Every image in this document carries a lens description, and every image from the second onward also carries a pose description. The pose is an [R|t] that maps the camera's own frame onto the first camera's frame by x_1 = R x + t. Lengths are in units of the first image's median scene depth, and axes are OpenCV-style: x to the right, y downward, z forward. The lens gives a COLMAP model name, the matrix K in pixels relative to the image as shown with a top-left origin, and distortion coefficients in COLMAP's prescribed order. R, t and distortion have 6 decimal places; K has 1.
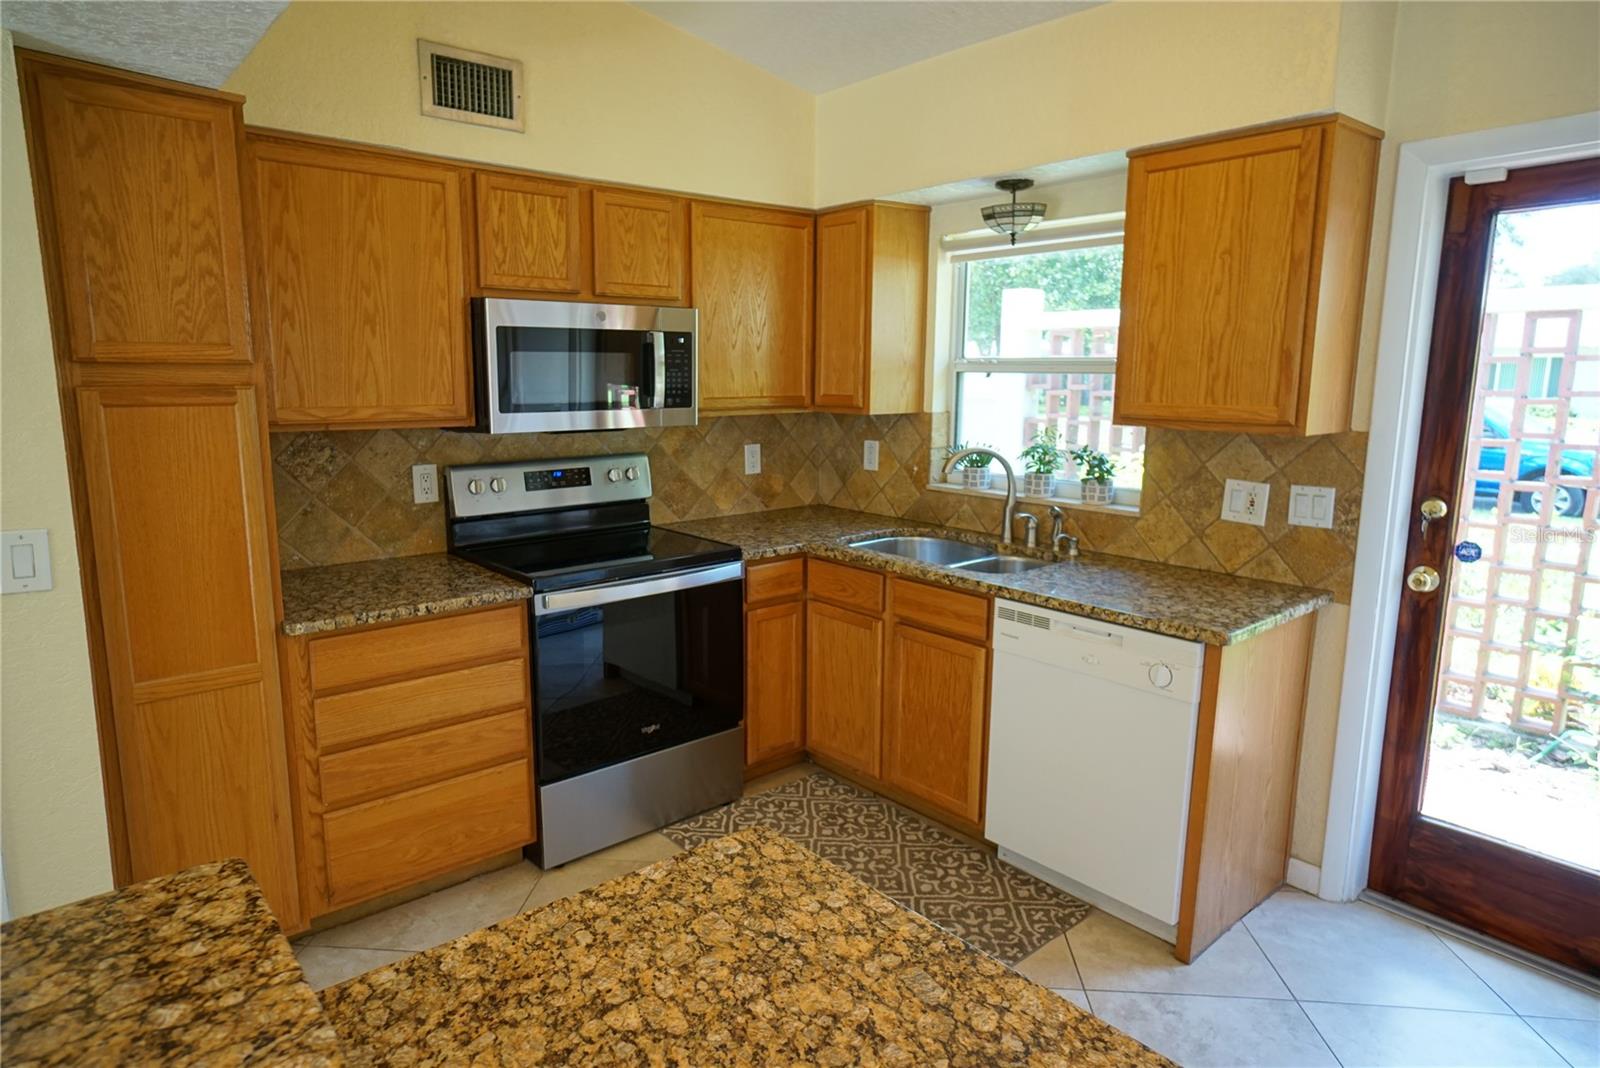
lens RADIAL K [[961.9, 0, 794.5], [0, 961.9, 524.7], [0, 0, 1]] dist [0.003115, 0.003311]
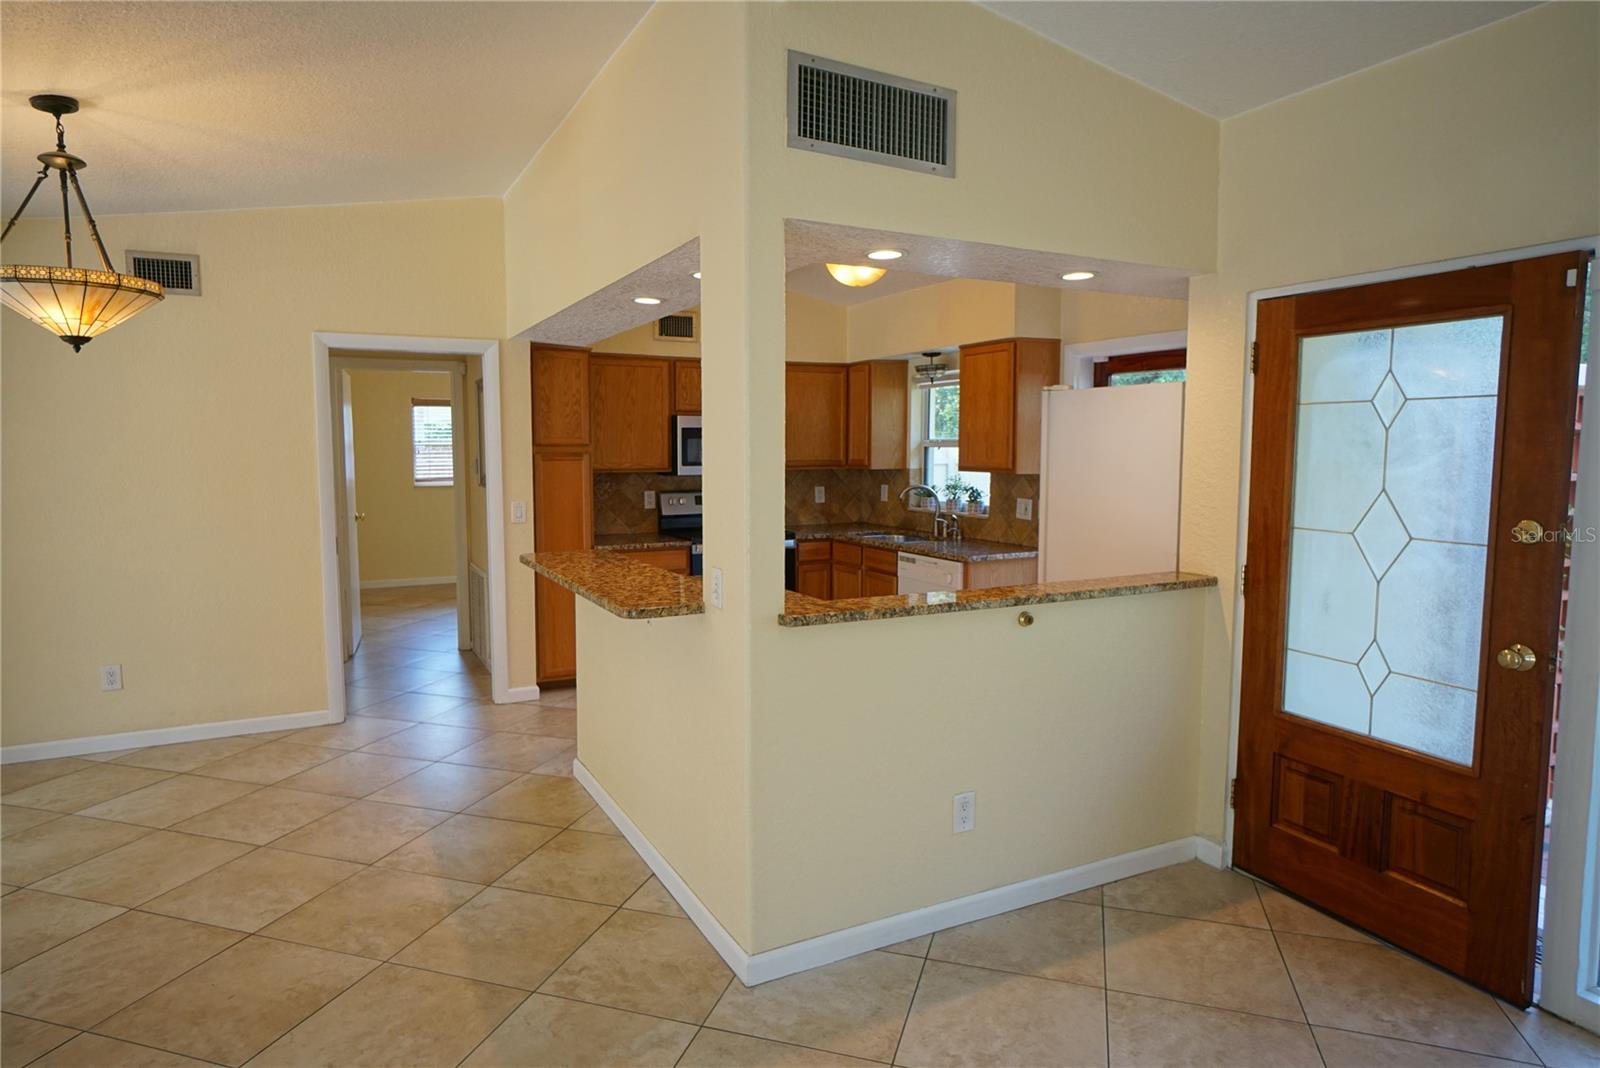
lens RADIAL K [[961.9, 0, 794.5], [0, 961.9, 524.7], [0, 0, 1]] dist [0.003115, 0.003311]
pose [[0.974816, 0.013085, -0.222626, 0.457705], [-0.030456, 0.996735, -0.074778, 0.183017], [0.220920, 0.079675, 0.972032, -1.127156]]
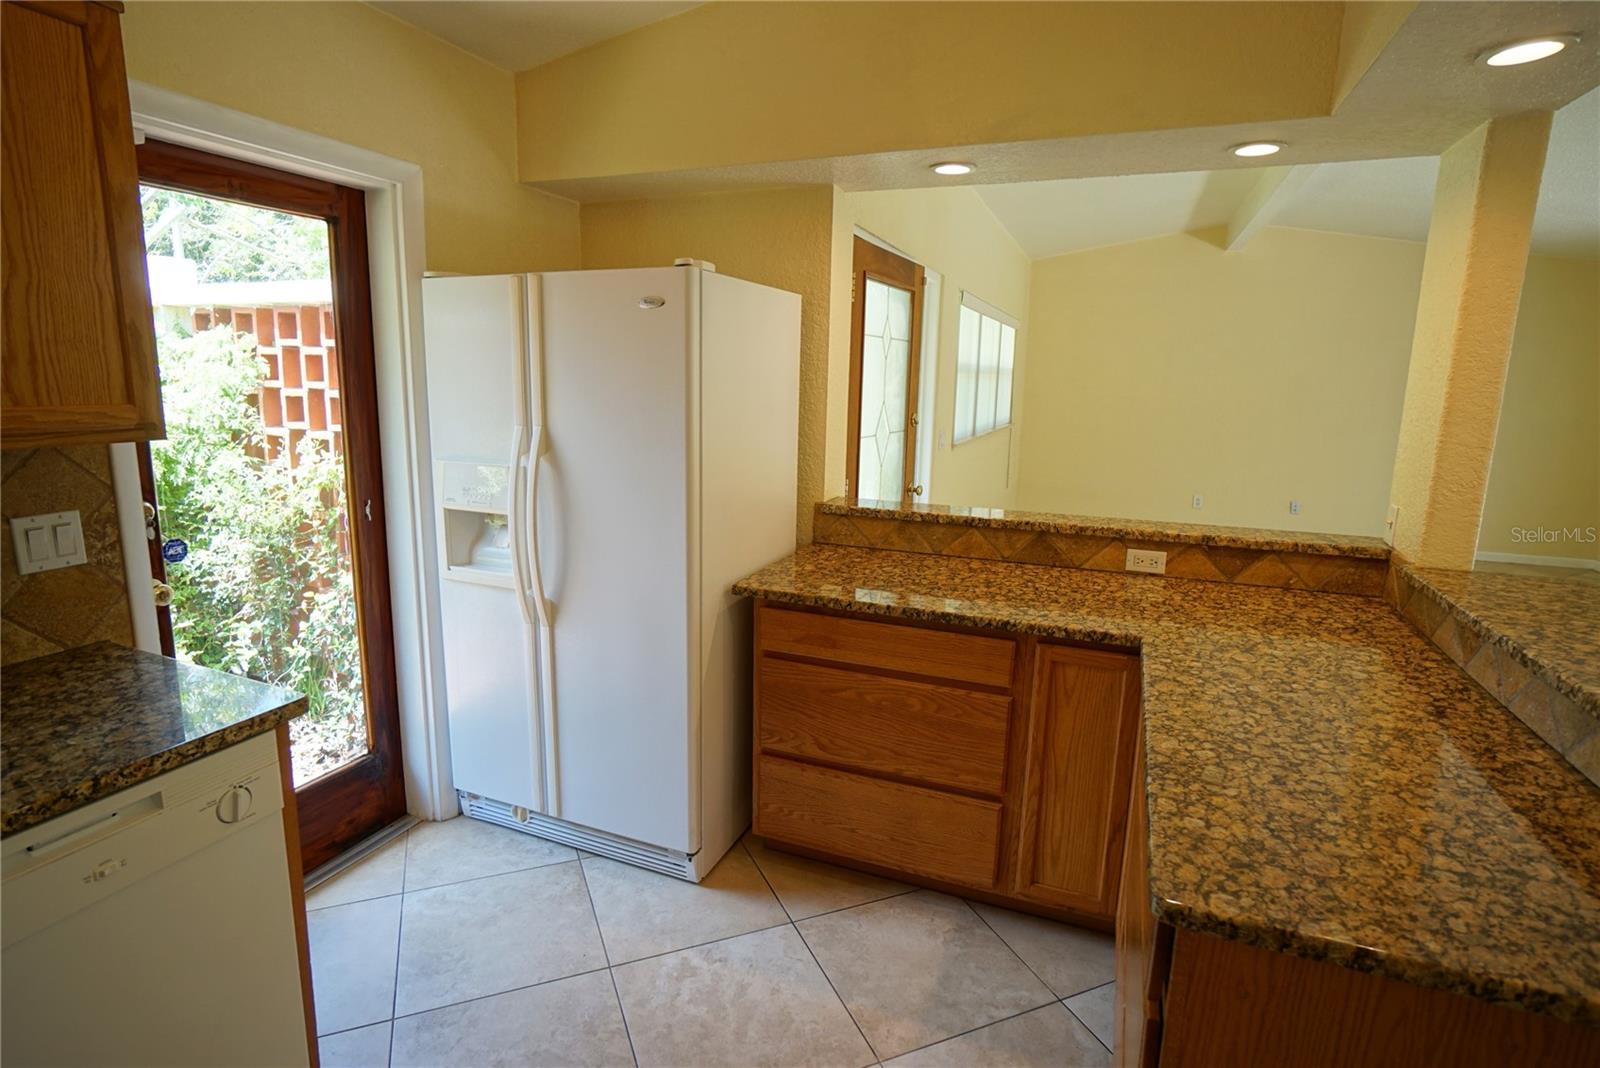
lens RADIAL K [[795.2, 0, 795.7], [0, 795.2, 527.2], [0, 0, 1]] dist [-0.052560, 0.023891]
pose [[-0.445855, -0.181071, 0.876599, -0.216654], [0.120833, 0.958186, 0.259382, -0.111563], [-0.886912, 0.221569, -0.405333, 0.734577]]
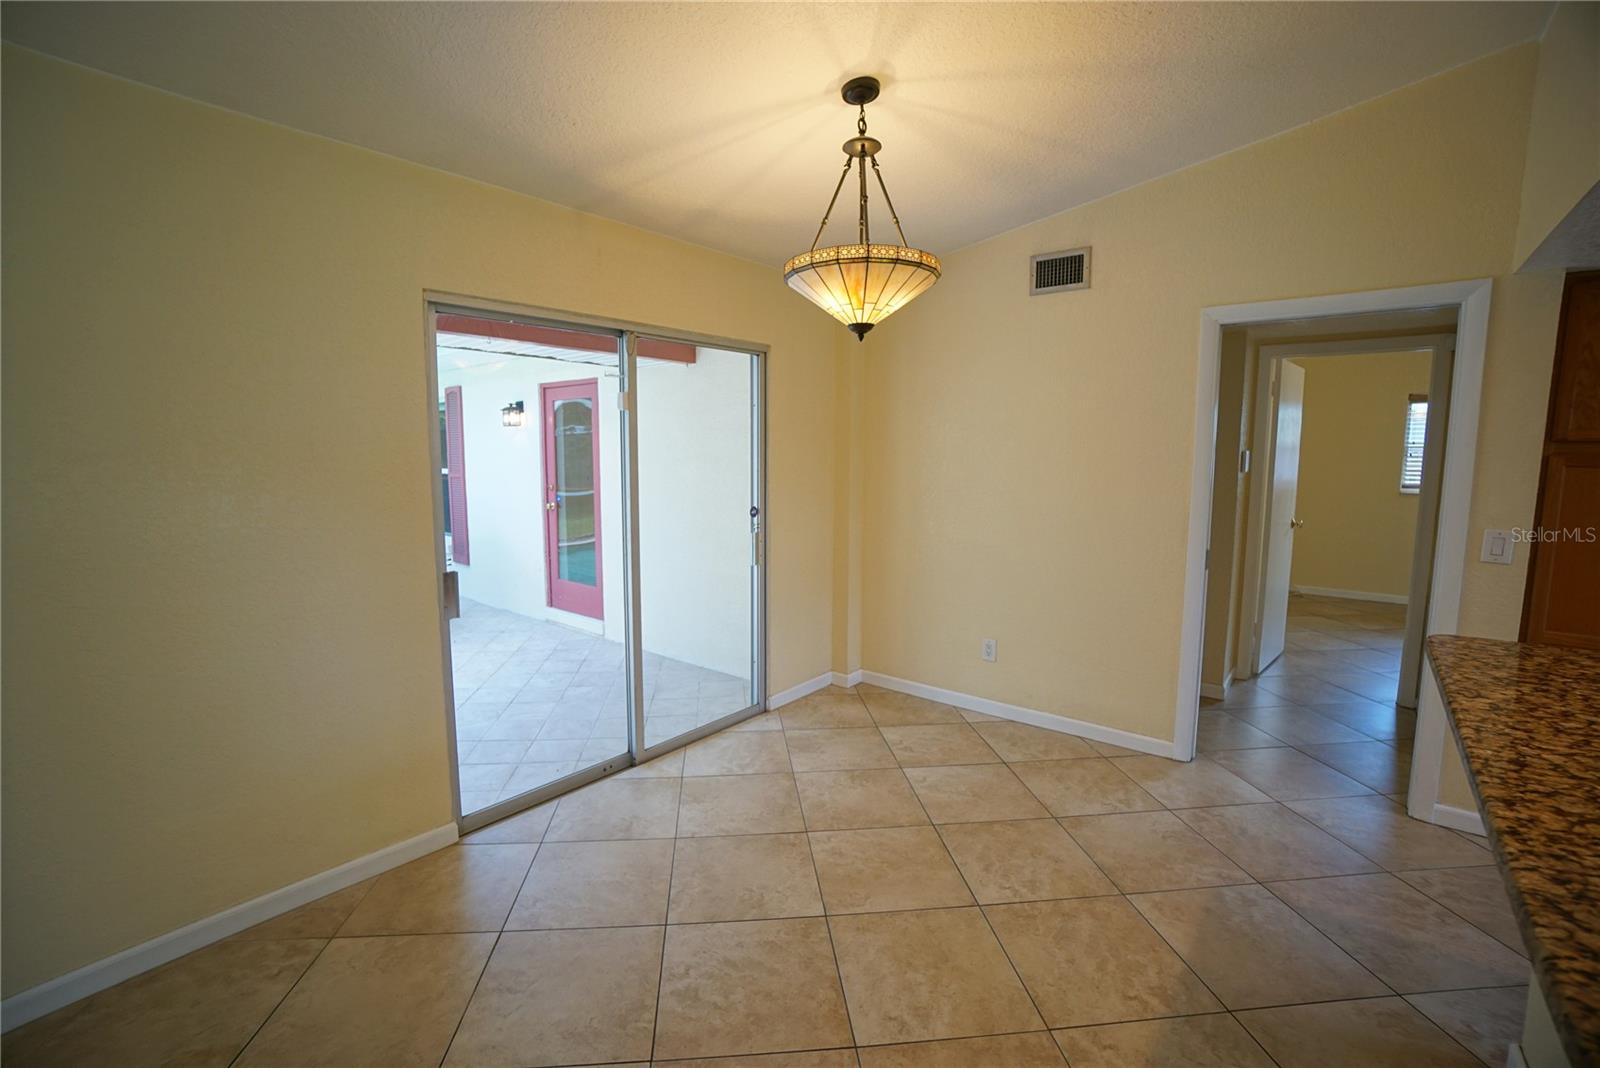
lens RADIAL K [[700.2, 0, 786.6], [0, 700.2, 527.6], [0, 0, 1]] dist [-0.062929, 0.021650]
pose [[0.171711, 0.106628, -0.979360, 0.165661], [-0.158126, 0.984219, 0.079433, 0.080317], [0.972374, 0.141223, 0.185861, -0.411138]]
